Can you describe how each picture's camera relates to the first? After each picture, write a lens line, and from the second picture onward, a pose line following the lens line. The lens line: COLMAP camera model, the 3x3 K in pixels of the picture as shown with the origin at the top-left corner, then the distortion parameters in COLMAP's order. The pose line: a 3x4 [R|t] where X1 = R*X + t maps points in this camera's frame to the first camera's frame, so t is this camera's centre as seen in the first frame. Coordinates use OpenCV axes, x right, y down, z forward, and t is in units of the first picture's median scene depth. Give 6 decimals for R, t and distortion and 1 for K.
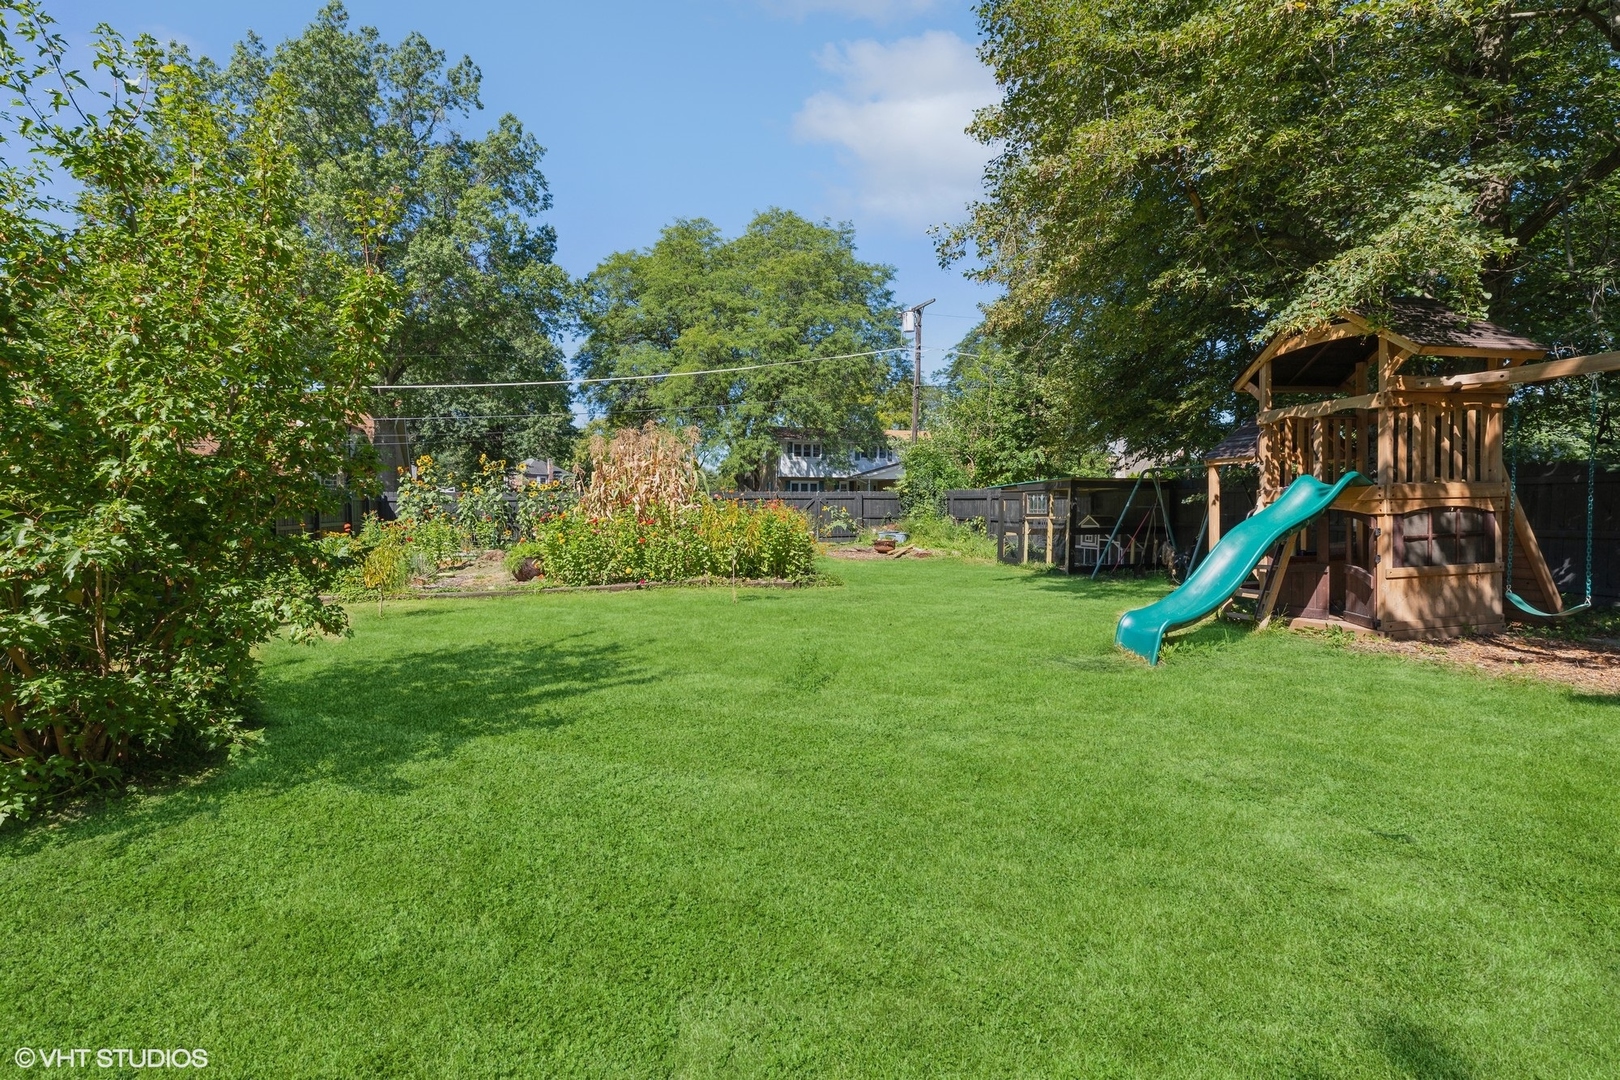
lens RADIAL K [[850.1, 0, 810.0], [0, 850.1, 540.0], [0, 0, 1]] dist [0.018037, -0.001900]
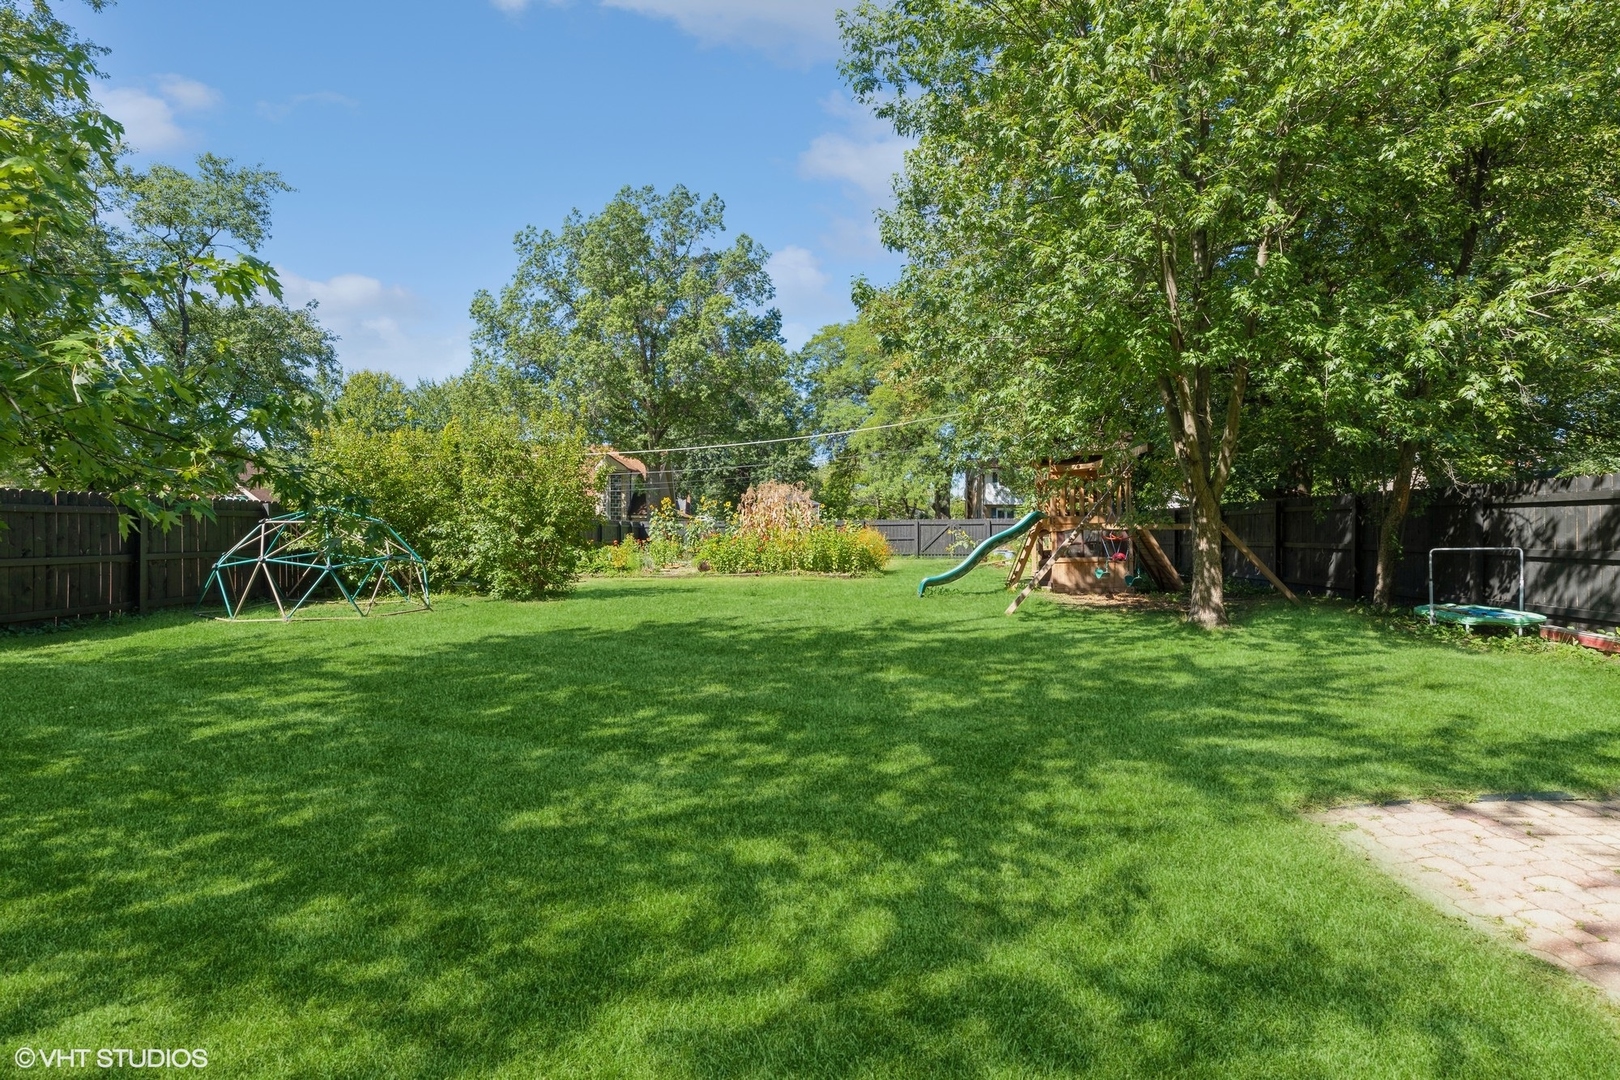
lens RADIAL K [[835.4, 0, 810.0], [0, 835.4, 540.0], [0, 0, 1]] dist [-0.000387, 0.000079]
pose [[0.958043, 0.001679, -0.286620, 0.115425], [-0.010365, 0.999532, -0.028790, 0.008962], [0.286437, 0.030553, 0.957612, -0.184059]]
